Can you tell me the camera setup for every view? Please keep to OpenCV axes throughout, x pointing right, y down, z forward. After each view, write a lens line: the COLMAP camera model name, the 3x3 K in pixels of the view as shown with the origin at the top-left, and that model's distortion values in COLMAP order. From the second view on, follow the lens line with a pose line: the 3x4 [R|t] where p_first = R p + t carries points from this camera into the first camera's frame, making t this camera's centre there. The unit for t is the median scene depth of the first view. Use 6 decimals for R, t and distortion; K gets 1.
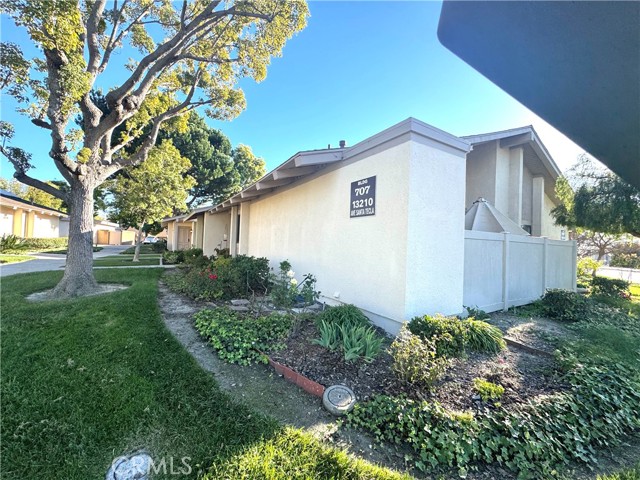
lens RADIAL K [[257.3, 0, 321.9], [0, 257.3, 239.9], [0, 0, 1]] dist [0.000141, 0.000251]
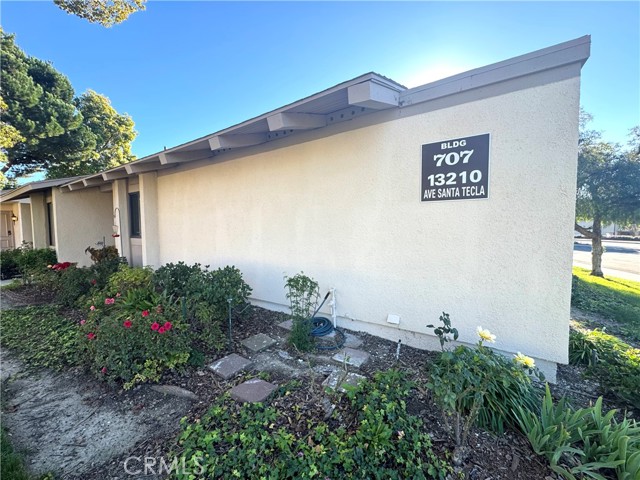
lens RADIAL K [[257.3, 0, 319.2], [0, 257.3, 239.0], [0, 0, 1]] dist [0.000141, 0.000251]
pose [[0.910978, -0.062252, 0.407730, -0.210869], [0.031230, 0.996117, 0.082309, -0.029399], [-0.411271, -0.062249, 0.909385, 0.285563]]
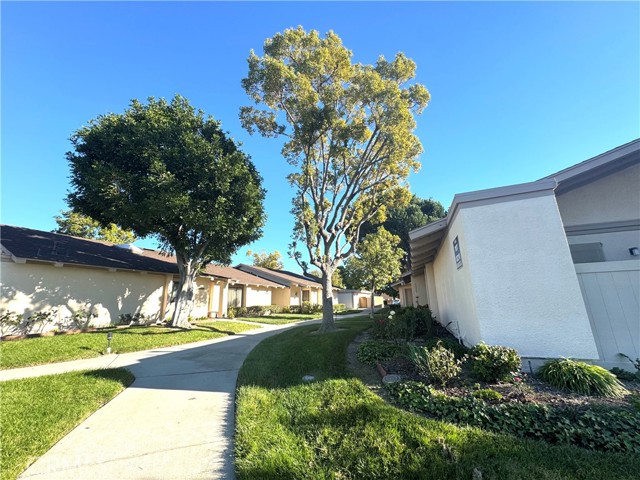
lens RADIAL K [[257.3, 0, 319.5], [0, 257.3, 239.8], [0, 0, 1]] dist [0.000141, 0.000251]
pose [[0.618357, -0.241282, -0.747942, 0.335577], [0.061491, 0.963641, -0.260027, 0.029101], [0.783488, 0.114798, 0.610711, -0.152943]]
